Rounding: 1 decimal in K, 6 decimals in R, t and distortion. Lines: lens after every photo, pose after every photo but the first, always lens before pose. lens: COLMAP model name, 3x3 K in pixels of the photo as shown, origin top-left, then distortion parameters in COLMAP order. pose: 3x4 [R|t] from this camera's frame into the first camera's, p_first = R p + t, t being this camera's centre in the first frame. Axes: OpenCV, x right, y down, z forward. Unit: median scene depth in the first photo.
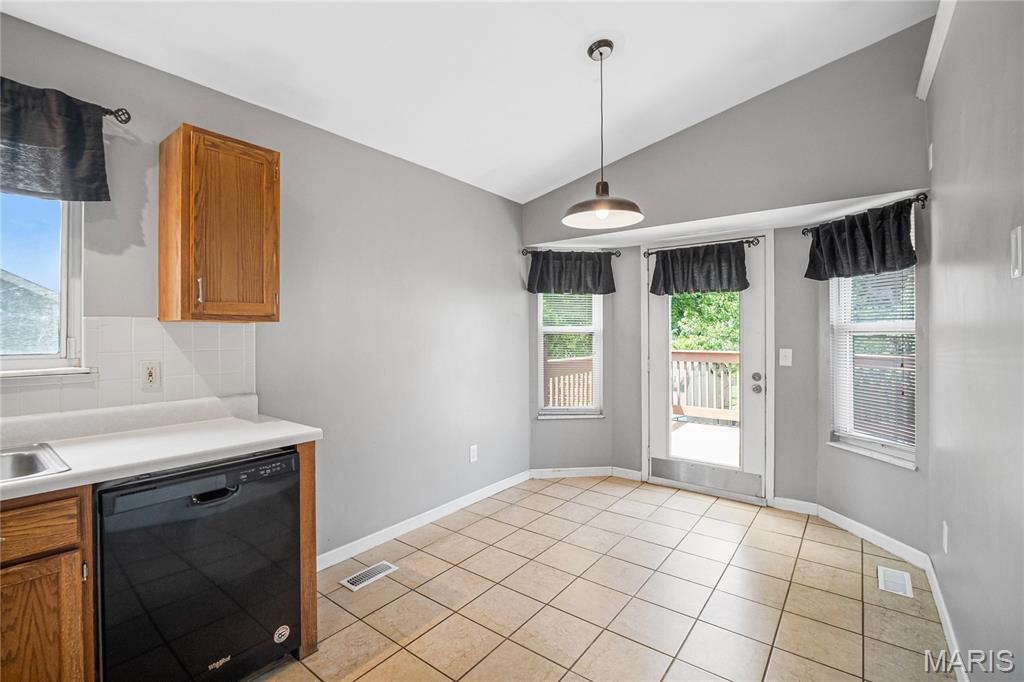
lens RADIAL K [[459.6, 0, 526.8], [0, 459.6, 330.1], [0, 0, 1]] dist [-0.003606, -0.000404]
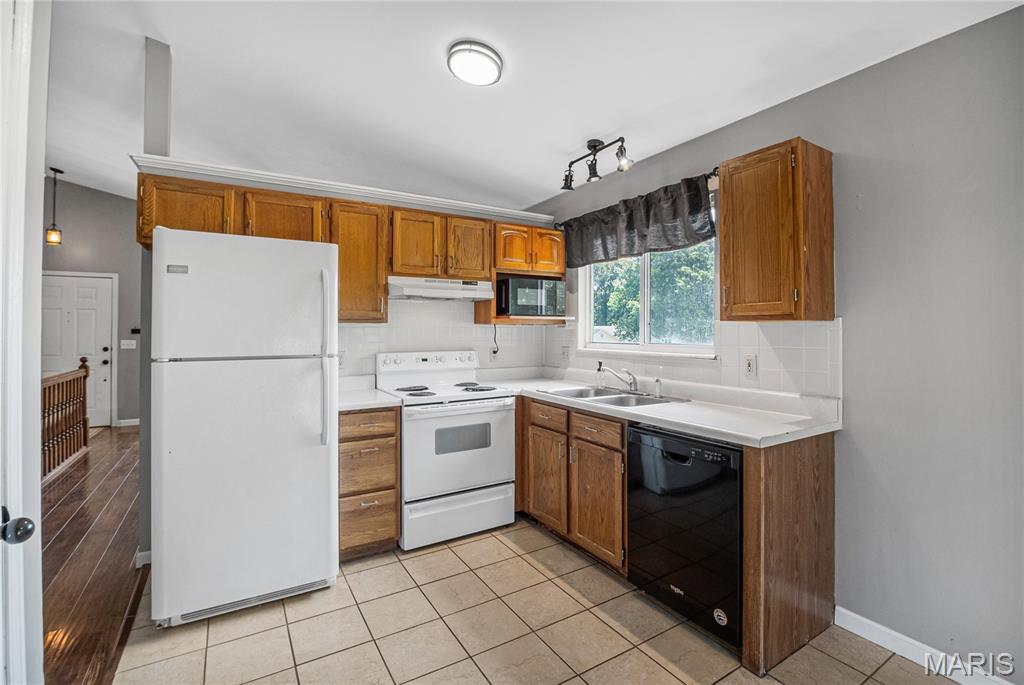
lens RADIAL K [[459.6, 0, 526.8], [0, 459.6, 331.6], [0, 0, 1]] dist [-0.003606, -0.000404]
pose [[-0.339920, 0.000378, -0.940454, 0.620361], [0.002582, 0.999997, -0.000532, 0.005498], [0.940451, -0.002609, -0.339920, 0.958587]]
